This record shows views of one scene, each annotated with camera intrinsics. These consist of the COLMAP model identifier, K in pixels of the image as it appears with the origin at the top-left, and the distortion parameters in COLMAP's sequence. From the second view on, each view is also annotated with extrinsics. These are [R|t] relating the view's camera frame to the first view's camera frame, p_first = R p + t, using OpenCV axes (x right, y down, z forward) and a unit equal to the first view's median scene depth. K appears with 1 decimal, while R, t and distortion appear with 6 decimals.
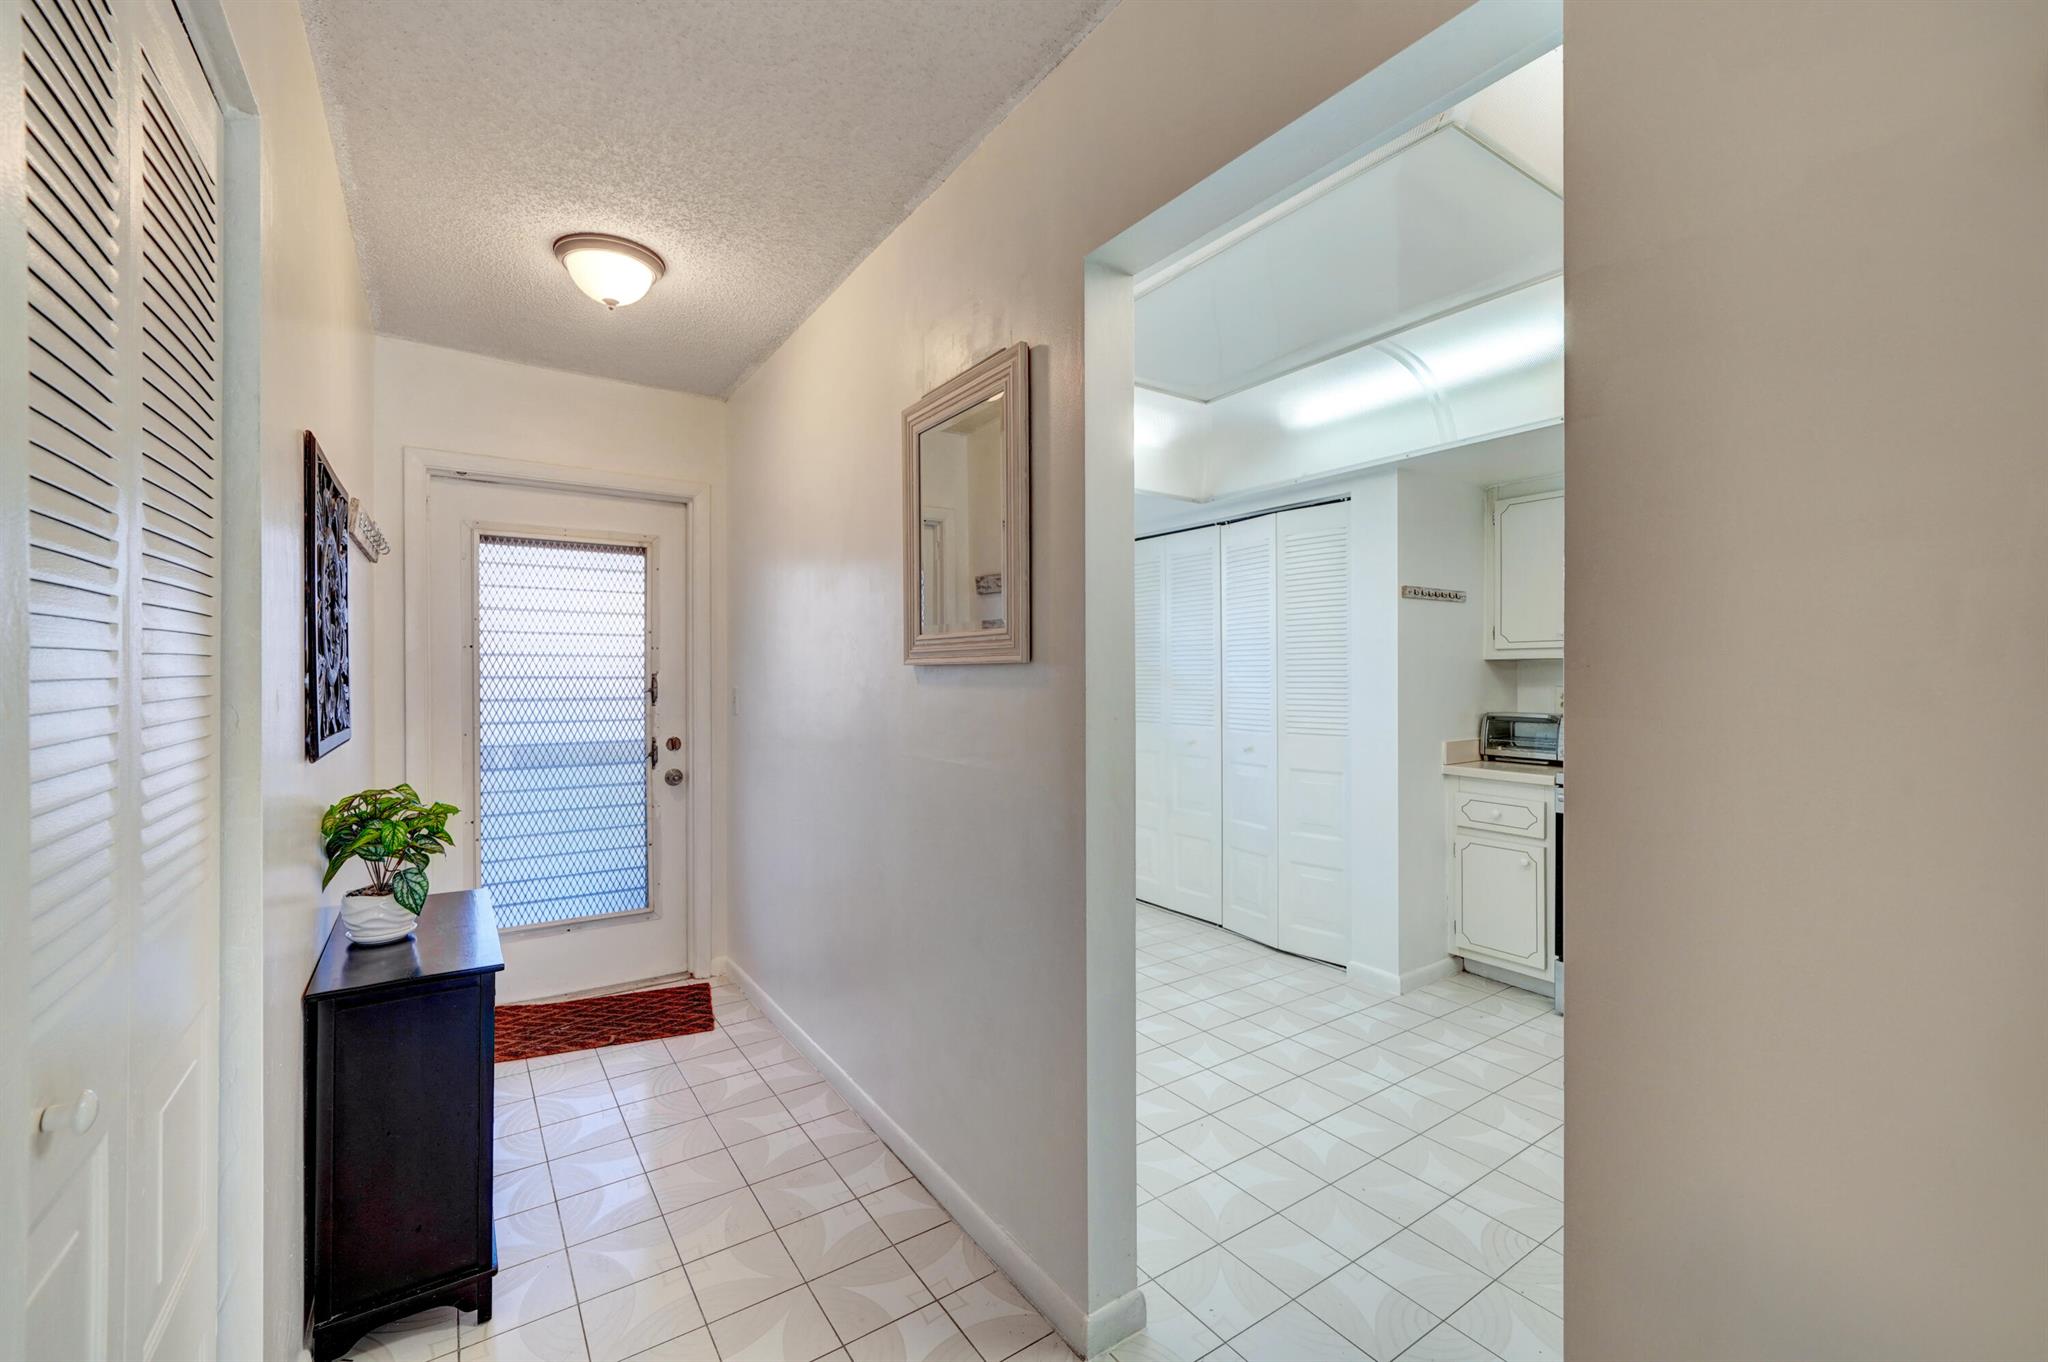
lens RADIAL K [[834.9, 0, 1018.0], [0, 834.9, 673.6], [0, 0, 1]] dist [0.001997, -0.000323]
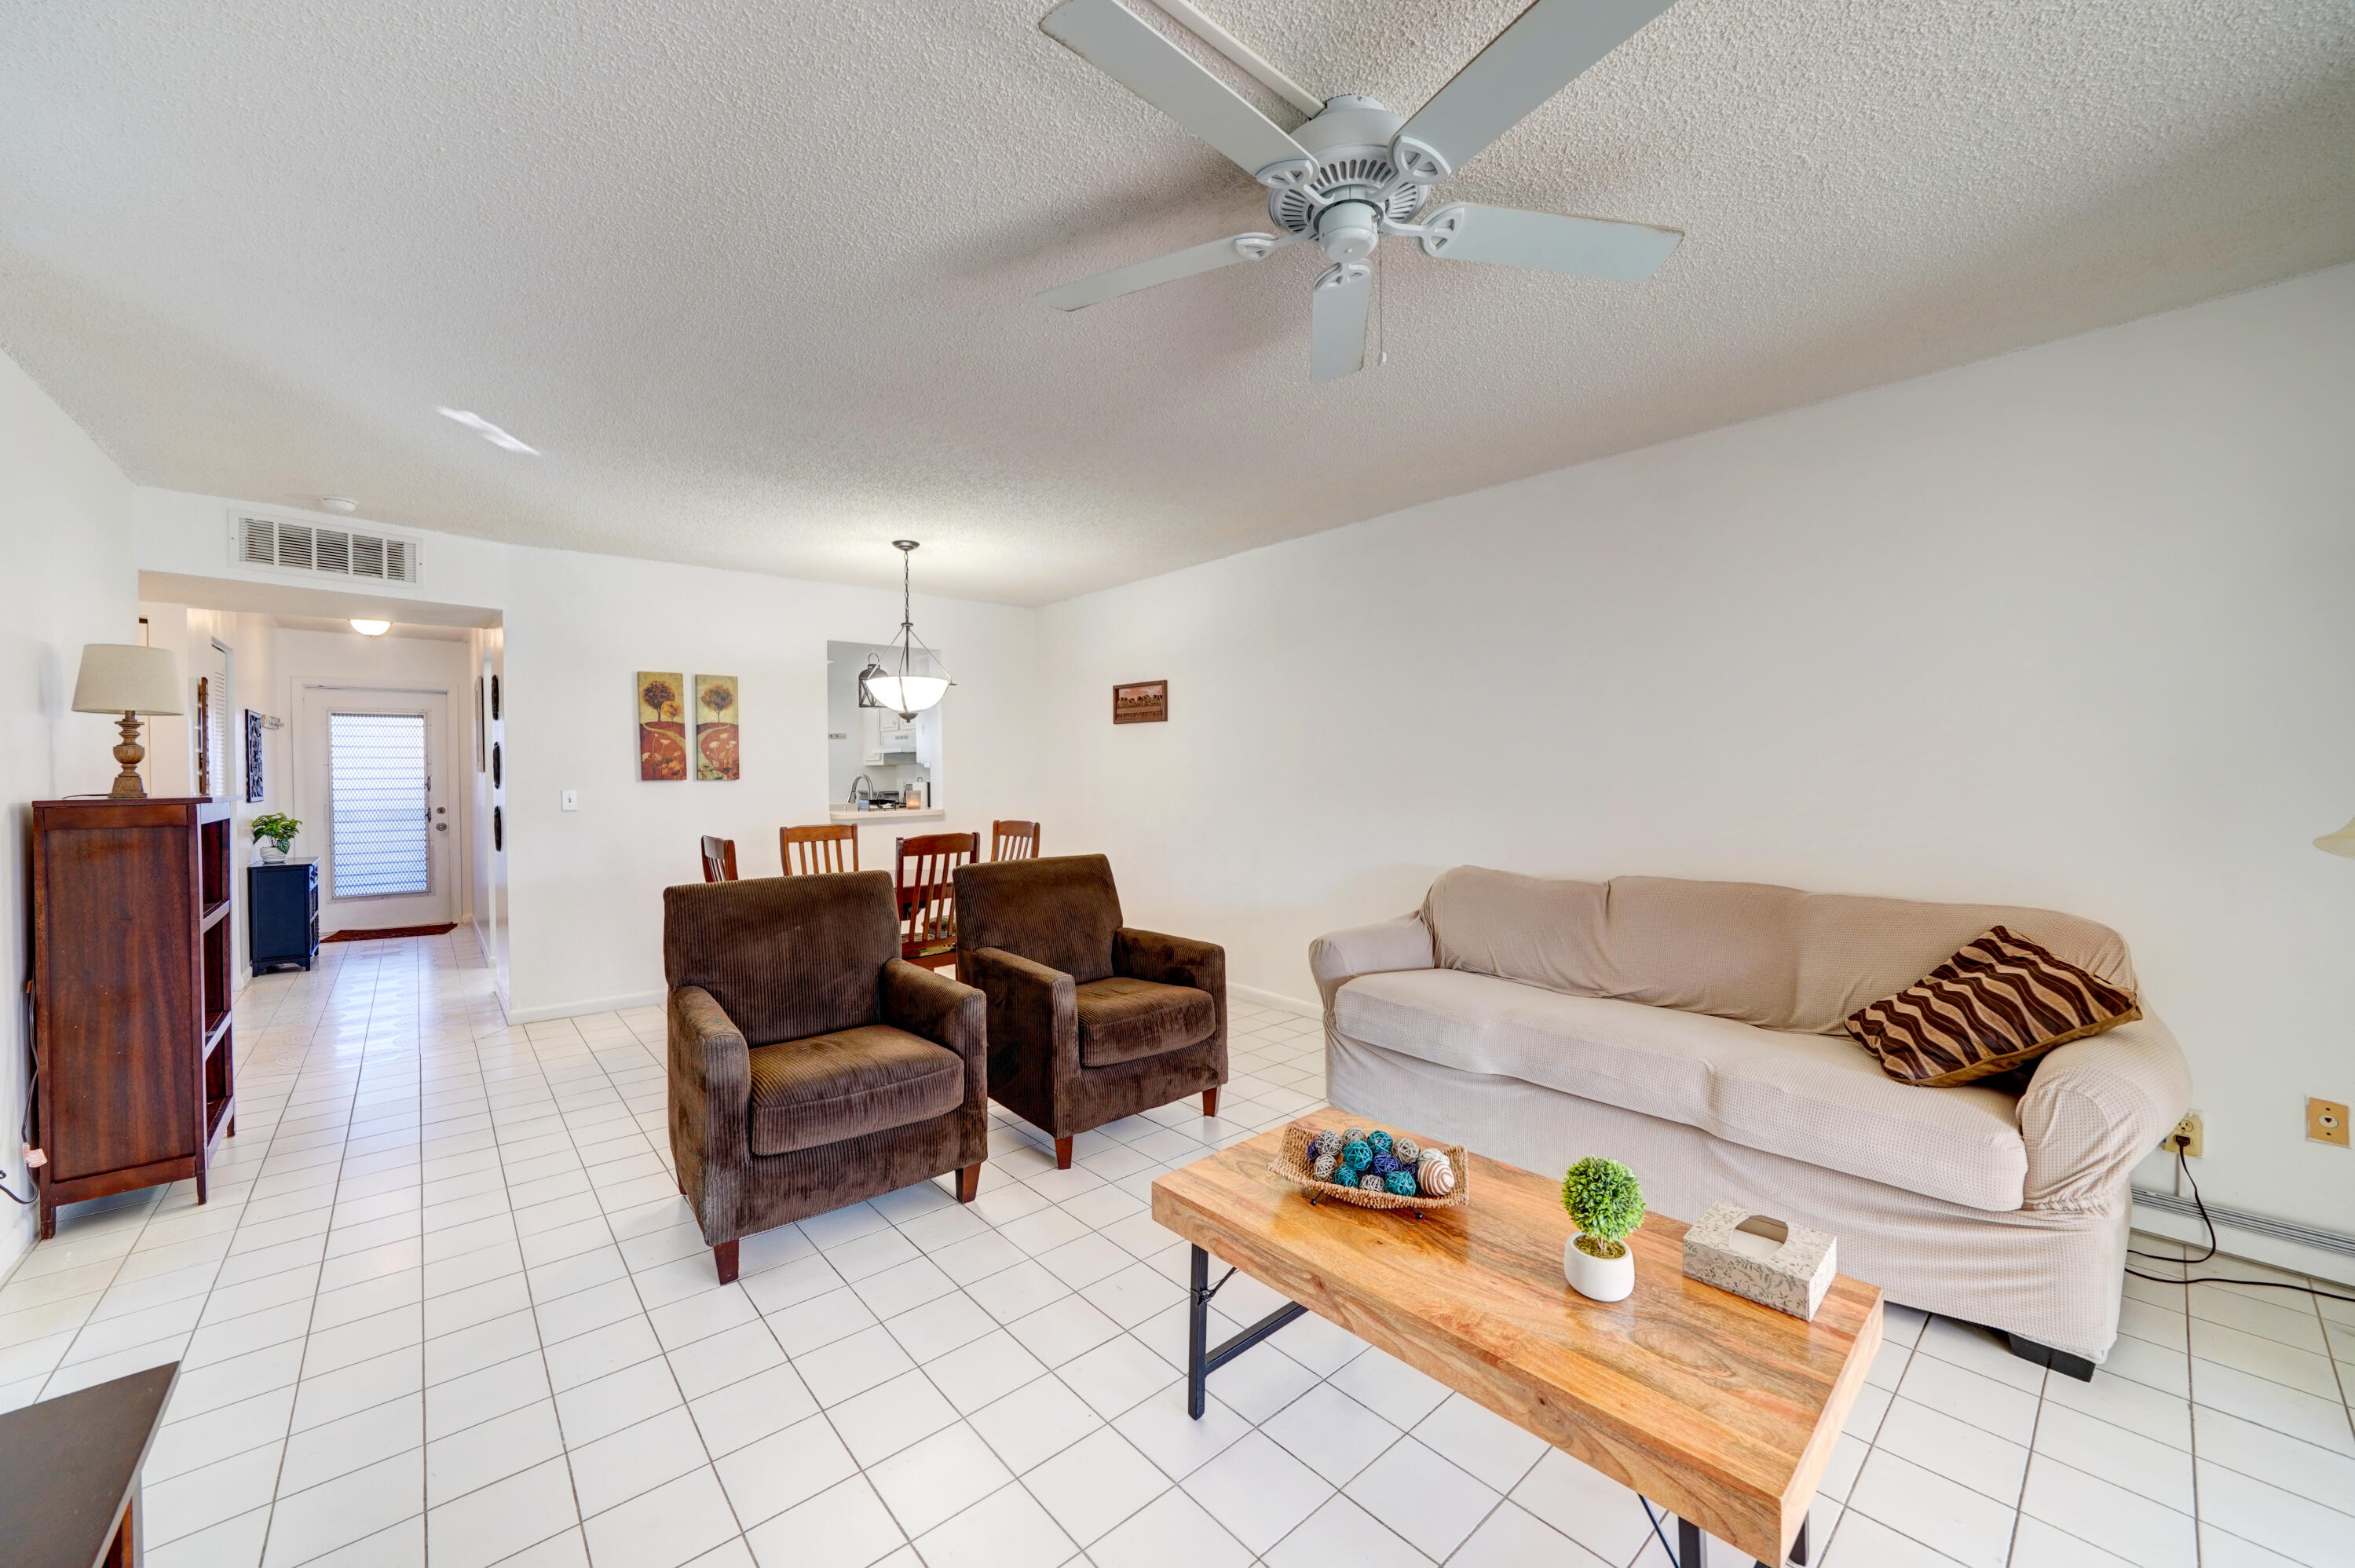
lens RADIAL K [[828.7, 0, 1090.0], [0, 828.7, 773.6], [0, 0, 1]] dist [-0.001190, -0.000068]
pose [[0.995469, -0.008340, 0.094719, 1.092512], [0.007964, 0.999959, 0.004341, -0.002478], [-0.094751, -0.003567, 0.995495, -1.303386]]
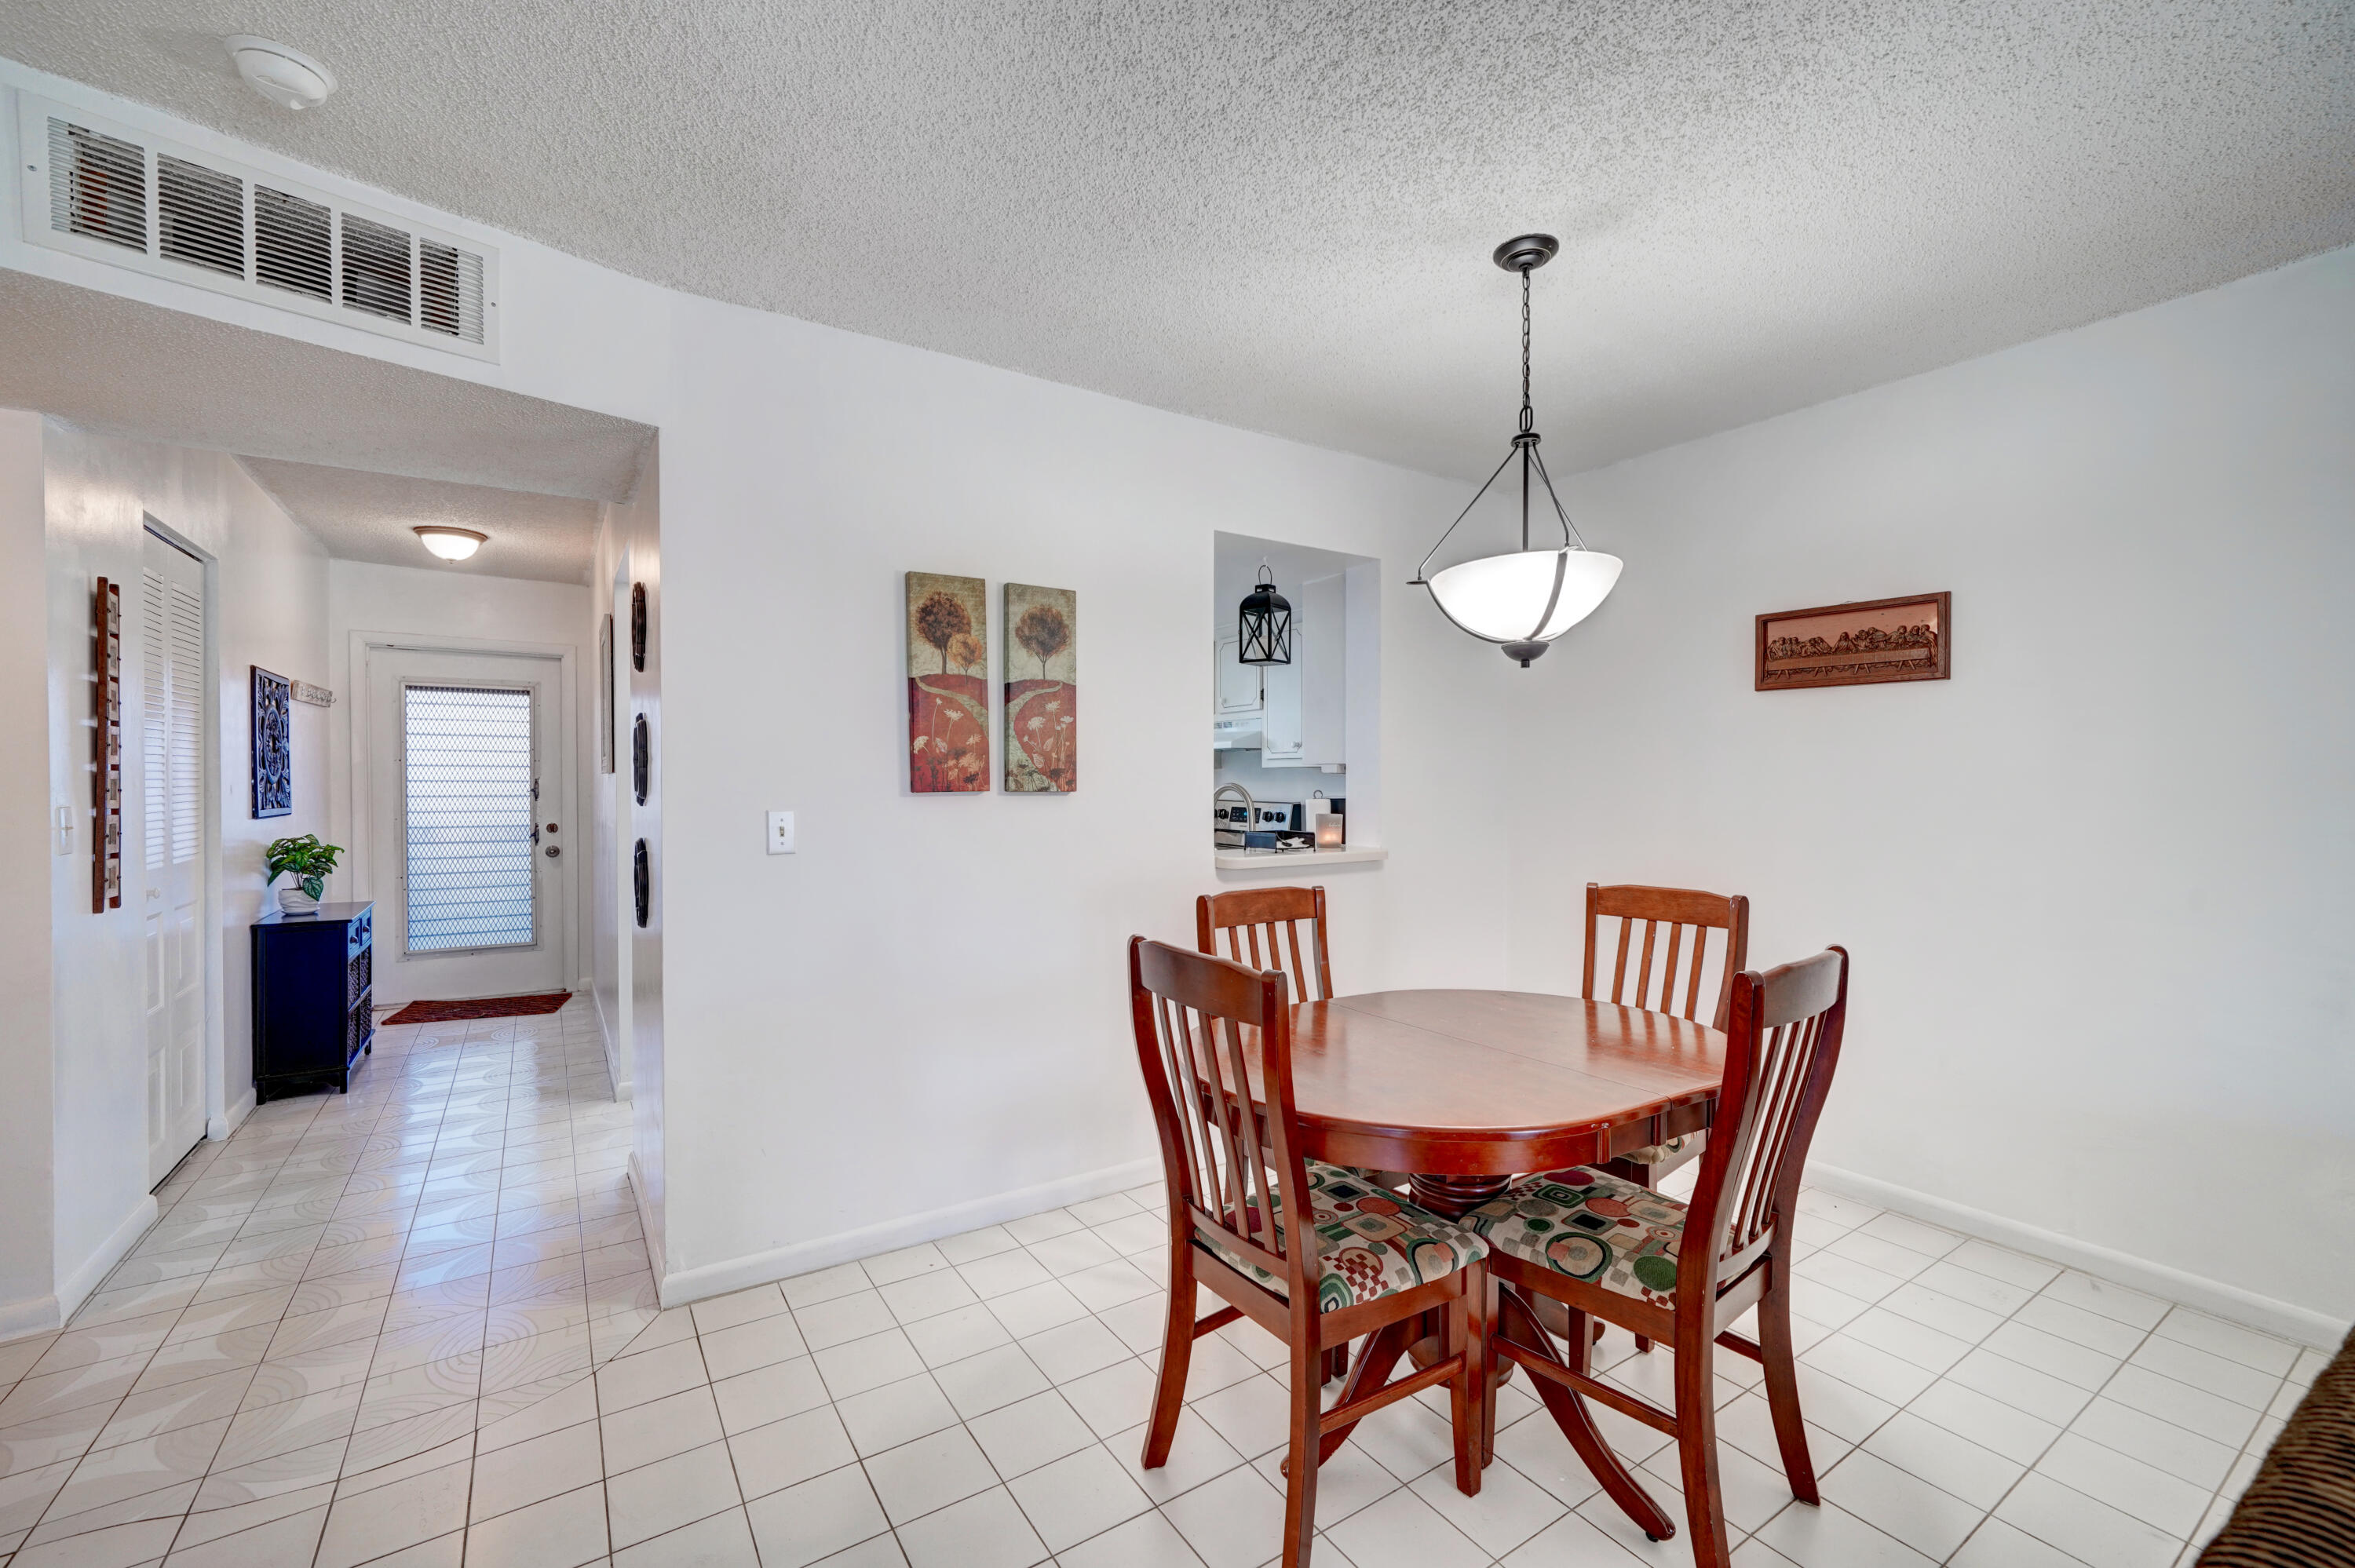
lens RADIAL K [[937.4, 0, 1123.9], [0, 937.4, 785.8], [0, 0, 1]] dist [0.001820, 0.005136]
pose [[0.999515, 0.003528, -0.030950, 0.681184], [-0.003321, 0.999972, 0.006722, -0.001986], [0.030973, -0.006615, 0.999498, -0.631280]]
